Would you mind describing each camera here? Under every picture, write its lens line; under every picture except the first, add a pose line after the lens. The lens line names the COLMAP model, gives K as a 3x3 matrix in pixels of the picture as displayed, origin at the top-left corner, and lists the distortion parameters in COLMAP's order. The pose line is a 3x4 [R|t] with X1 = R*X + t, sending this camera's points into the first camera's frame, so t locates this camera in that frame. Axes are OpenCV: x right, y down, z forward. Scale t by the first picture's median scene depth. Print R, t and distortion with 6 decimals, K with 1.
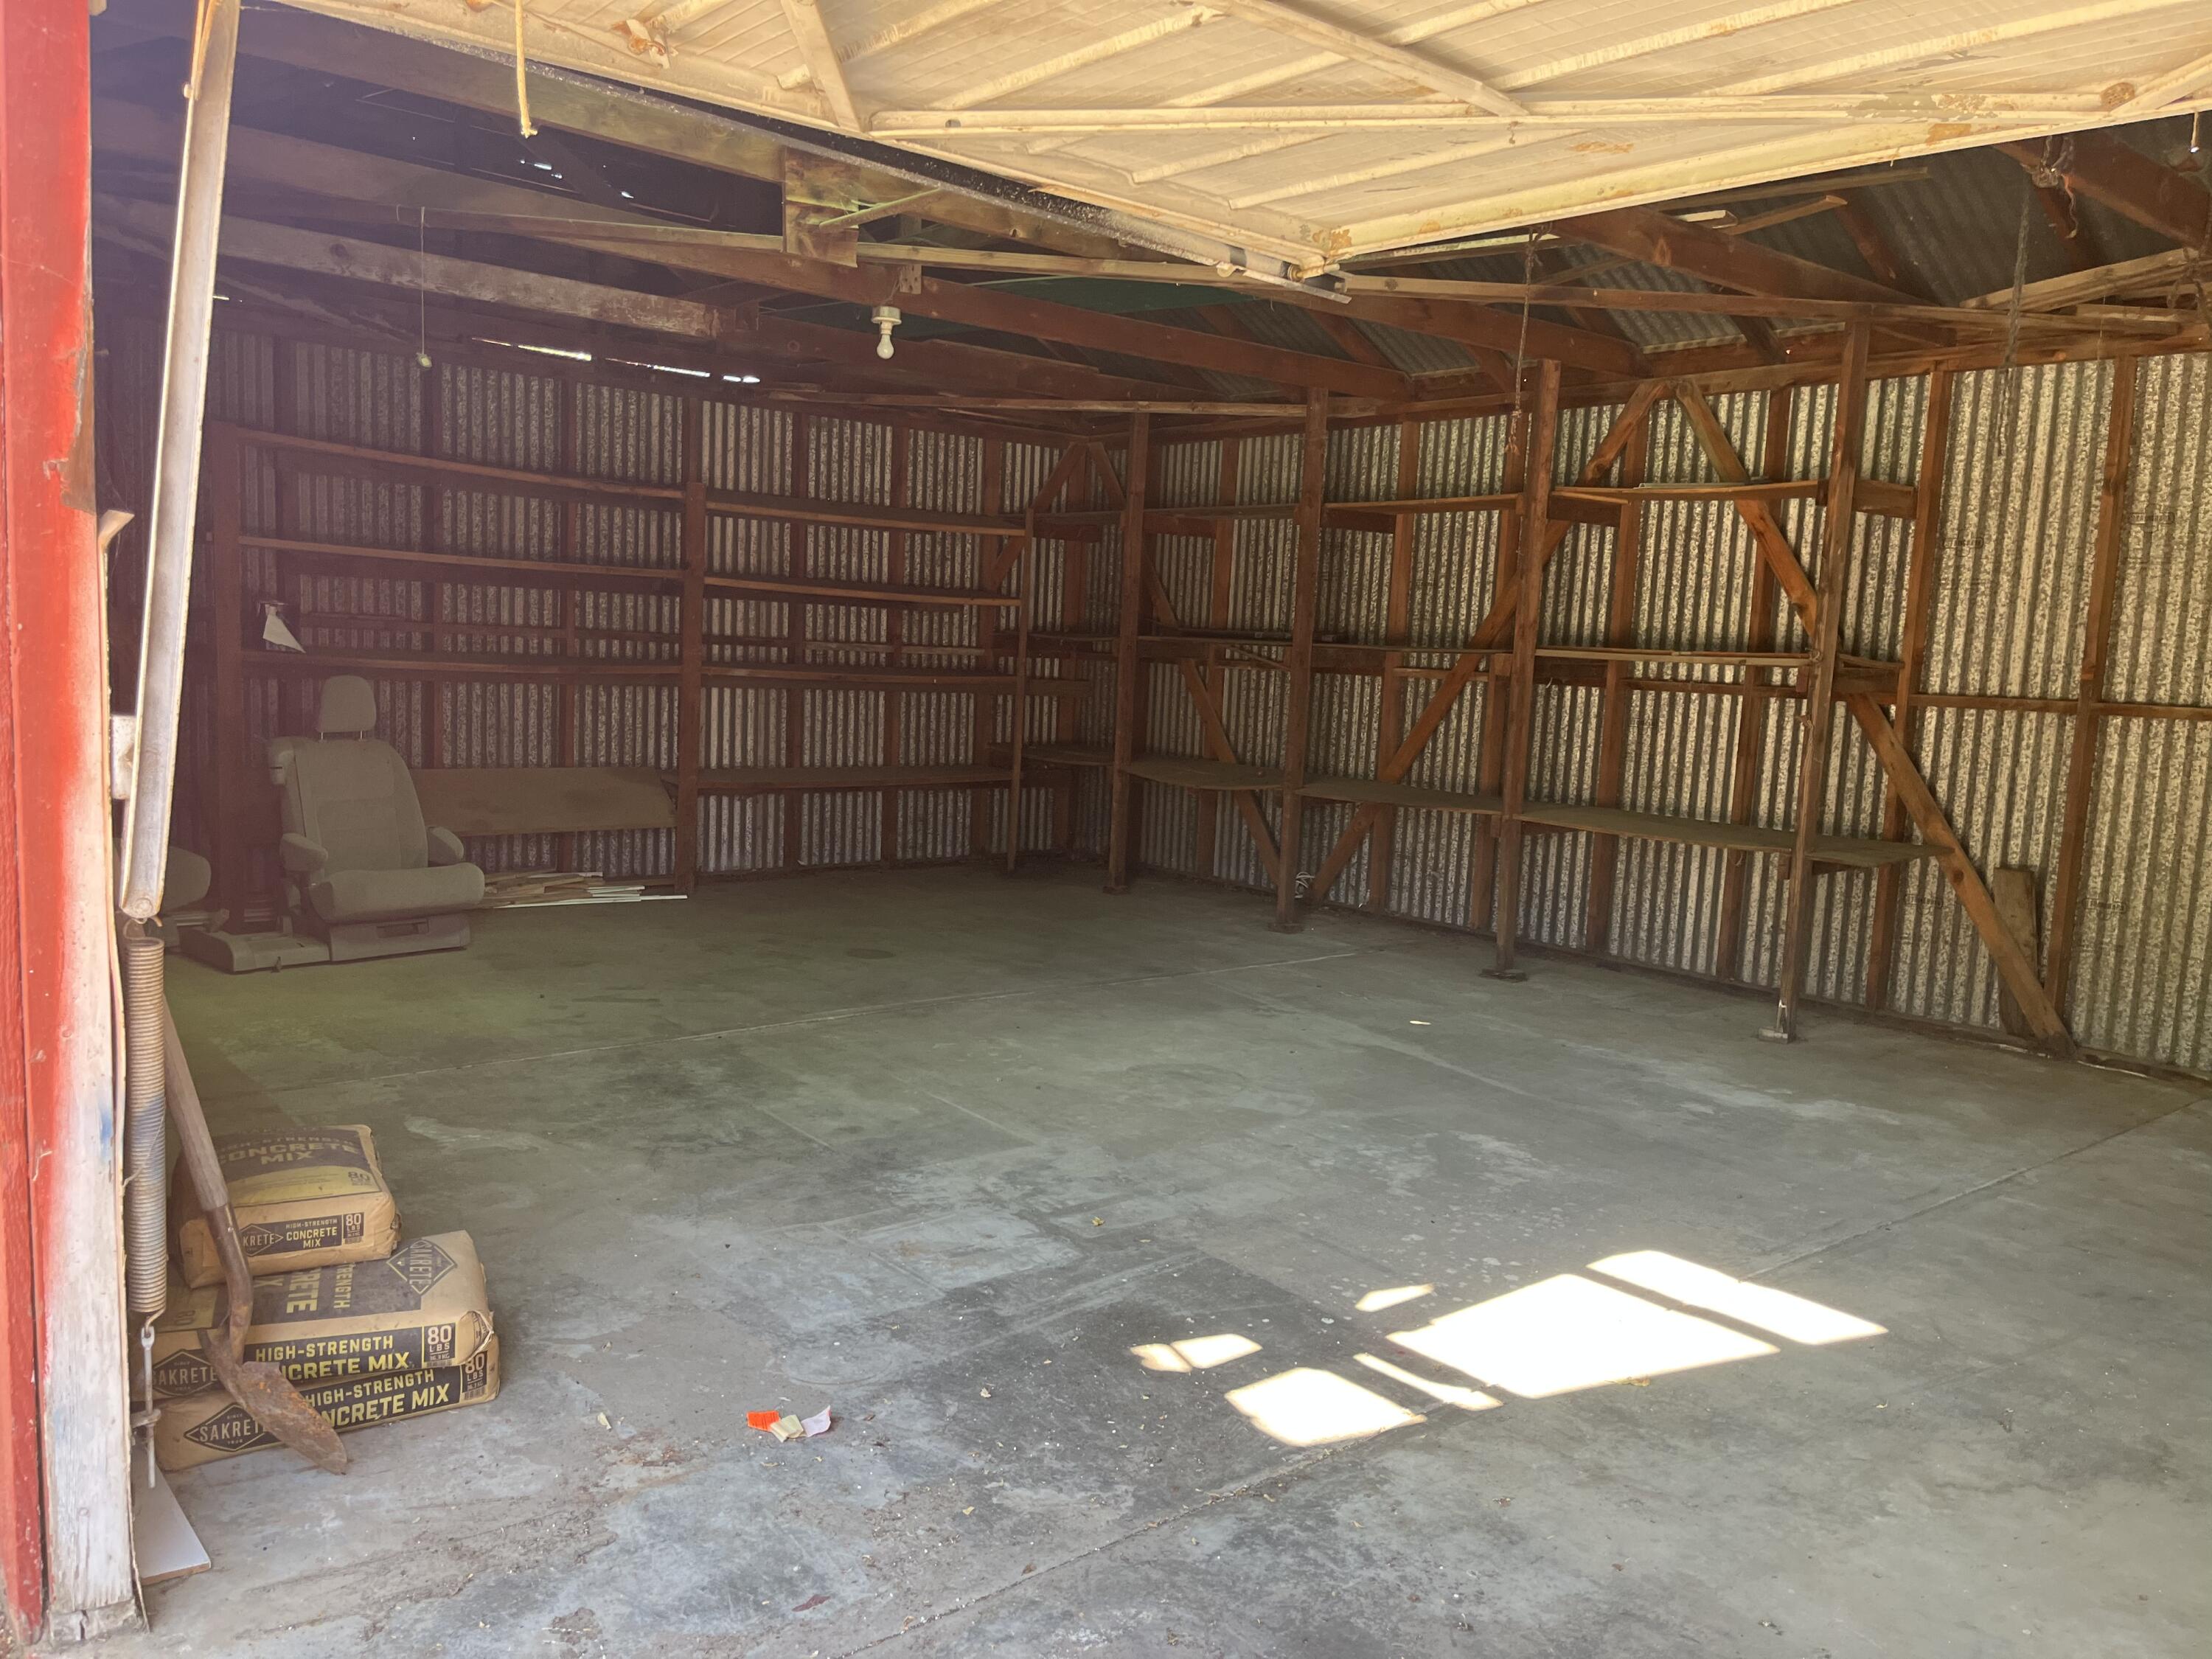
lens RADIAL K [[1706.3, 0, 1106.0], [0, 1706.3, 829.5], [0, 0, 1]] dist [0.032197, -0.008028]
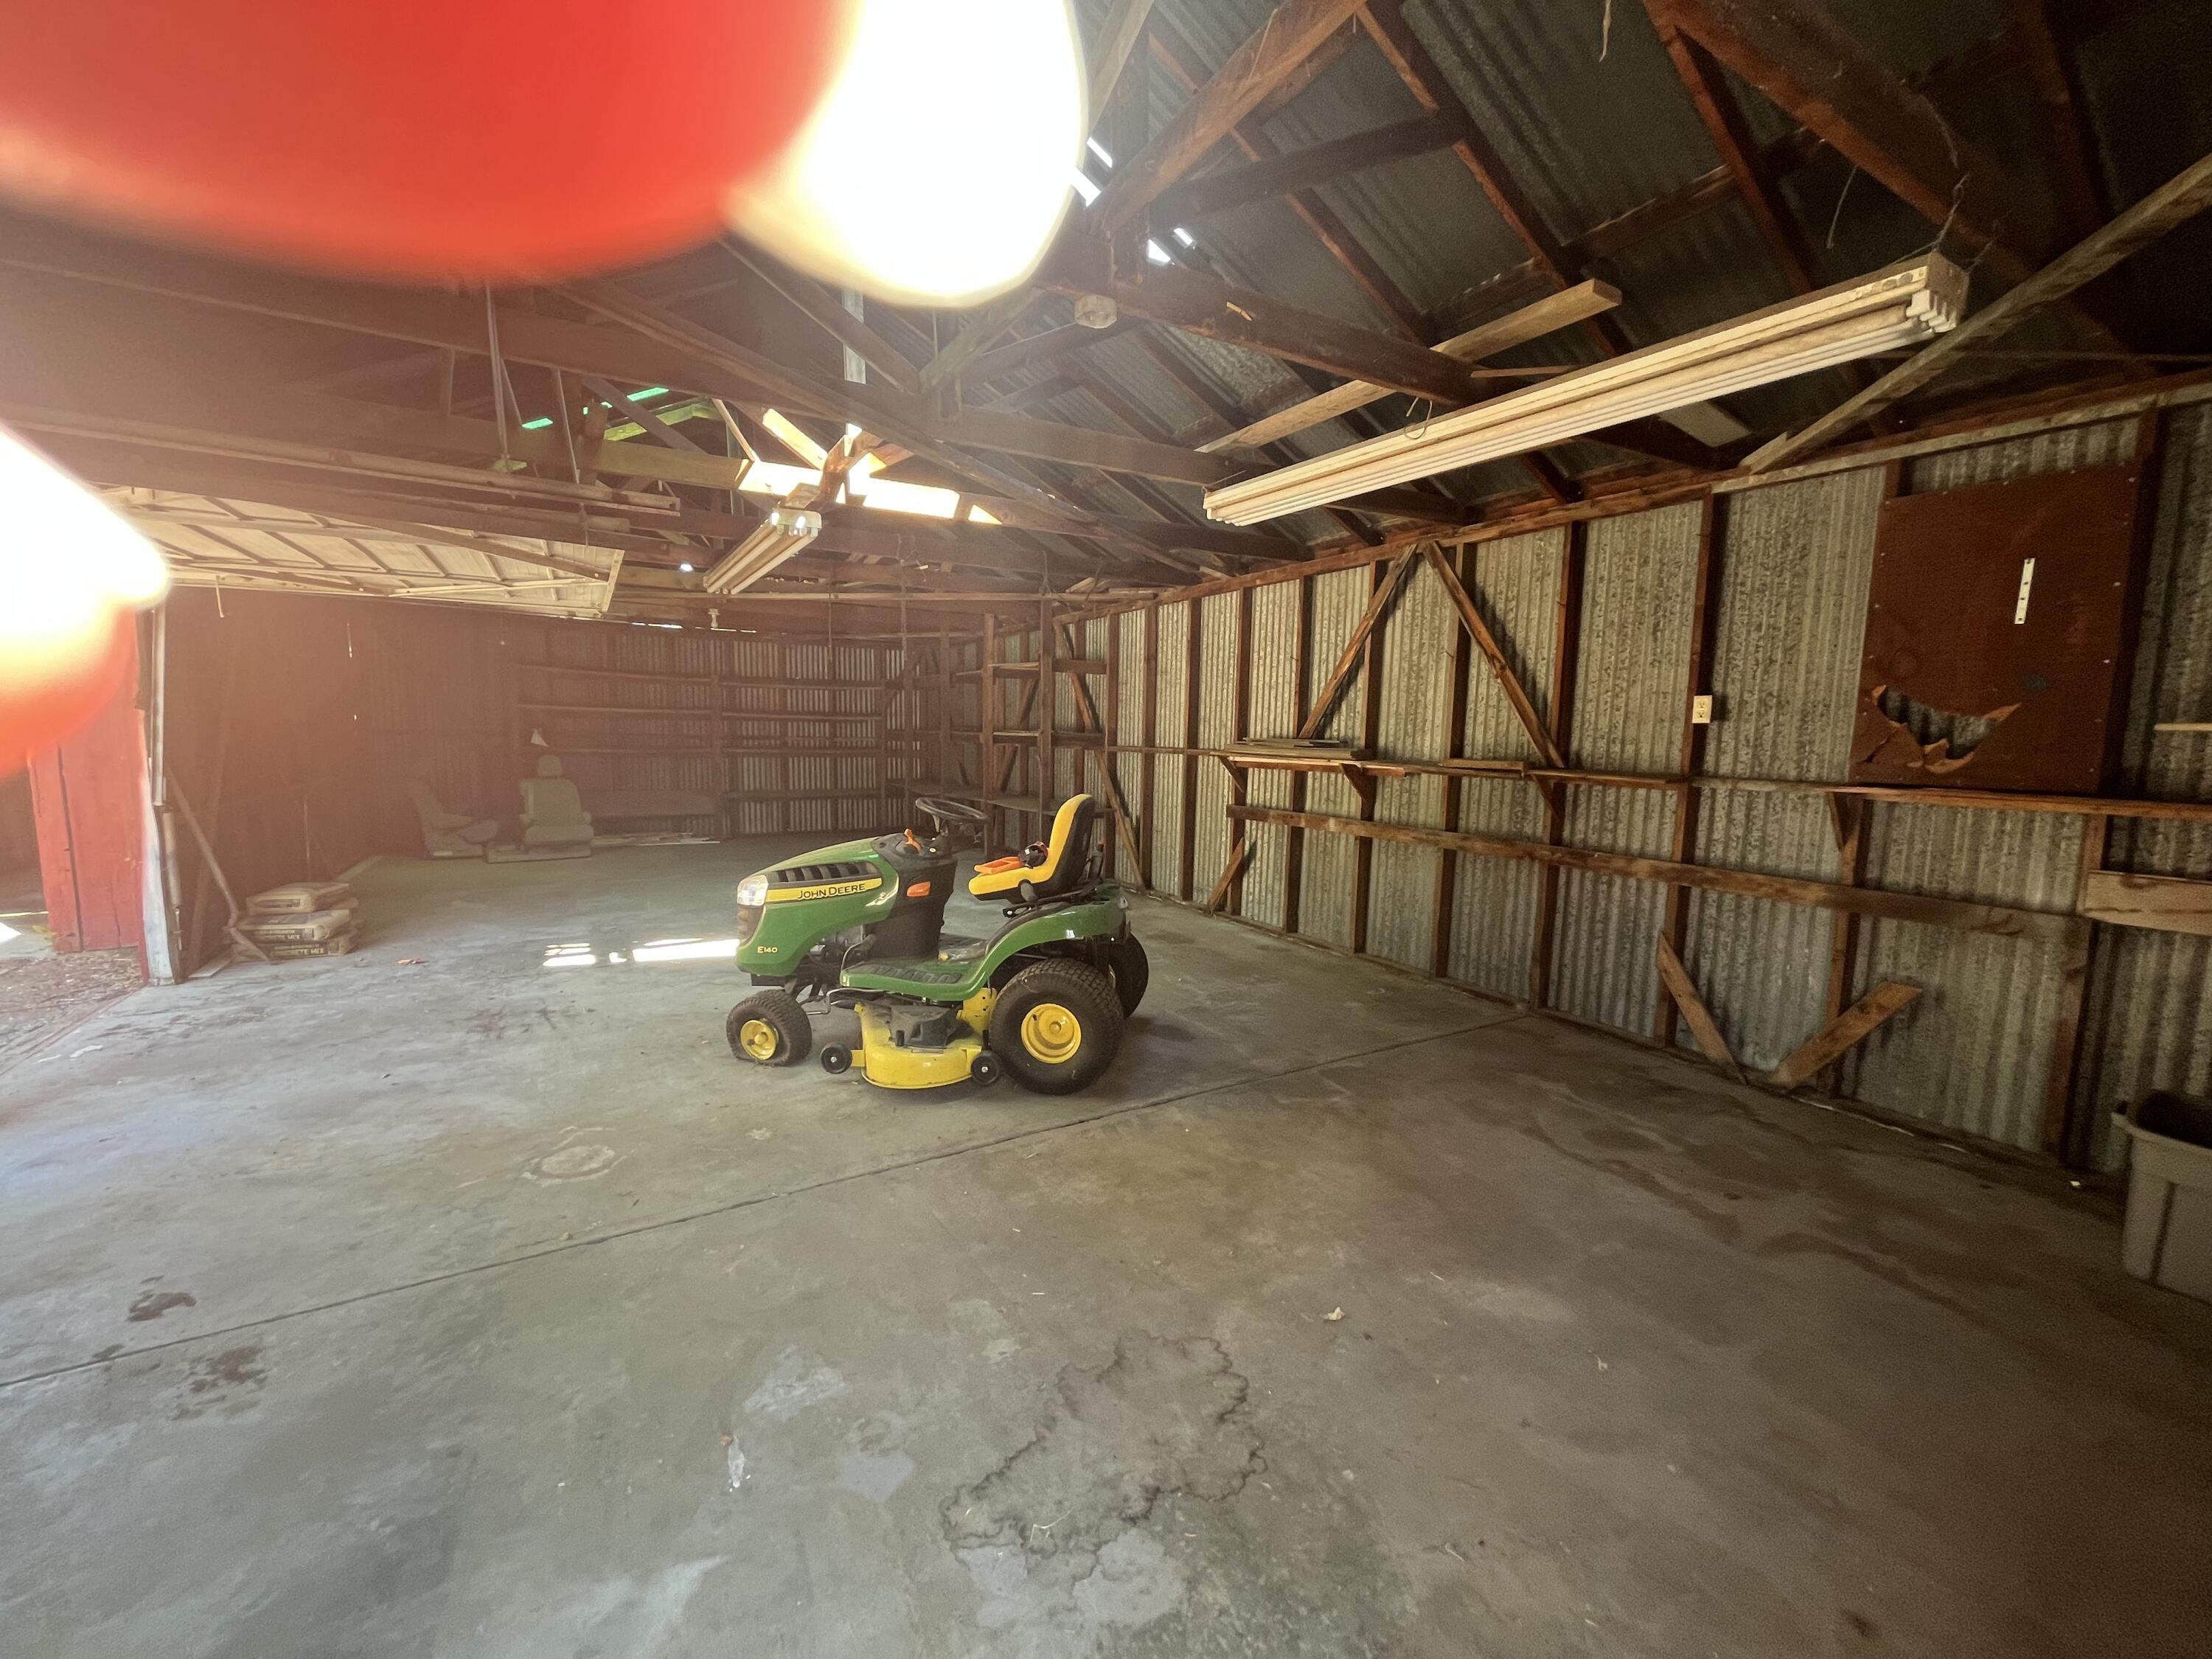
lens RADIAL K [[894.2, 0, 1106.0], [0, 894.2, 829.5], [0, 0, 1]] dist [-0.002639, -0.000102]
pose [[0.985689, -0.012581, -0.168106, 0.494091], [0.011569, 0.999909, -0.006999, 0.035482], [0.168179, 0.004954, 0.985744, -0.176864]]
